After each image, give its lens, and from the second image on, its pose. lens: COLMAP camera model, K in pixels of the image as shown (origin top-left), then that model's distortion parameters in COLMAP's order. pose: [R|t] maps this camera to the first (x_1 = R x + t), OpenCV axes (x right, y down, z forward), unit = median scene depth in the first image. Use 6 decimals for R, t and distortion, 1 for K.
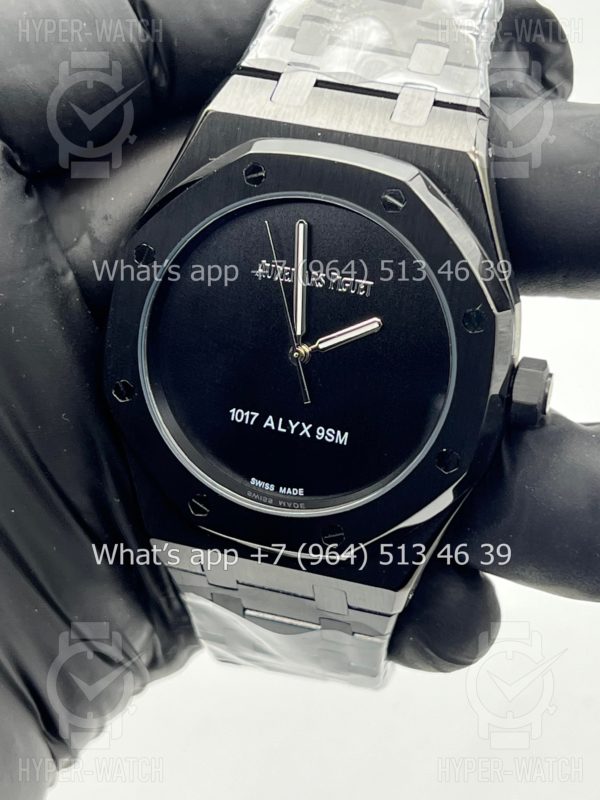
lens RADIAL K [[1781.3, 0, 300.0], [0, 1781.3, 400.0], [0, 0, 1]] dist [-0.057906, 0.011865]
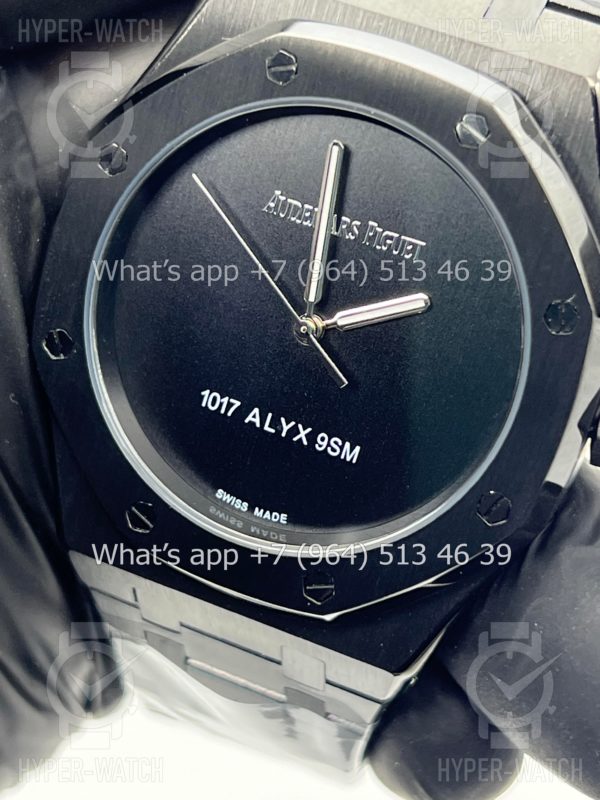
lens RADIAL K [[1810.0, 0, 300.0], [0, 1810.0, 400.0], [0, 0, 1]] dist [0.047365, 0.403259]
pose [[0.989831, 0.142250, -0.000370, 0.000634], [-0.142226, 0.989707, 0.015884, -0.008388], [0.002625, -0.015670, 0.999874, 0.271507]]
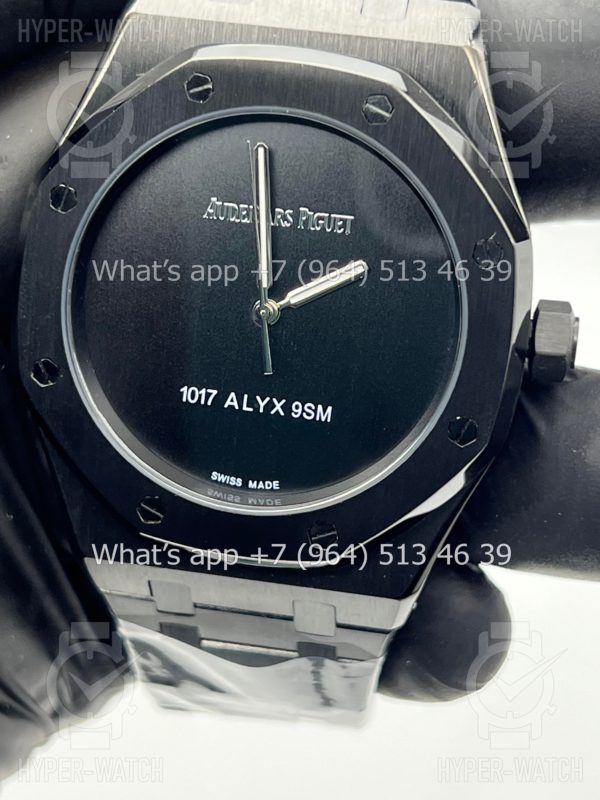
lens RADIAL K [[1810.0, 0, 300.0], [0, 1810.0, 400.0], [0, 0, 1]] dist [0.047365, 0.403259]
pose [[0.992608, -0.062031, 0.104318, -0.071881], [0.064540, 0.997698, -0.020840, 0.031345], [-0.102786, 0.027419, 0.994326, 0.188026]]
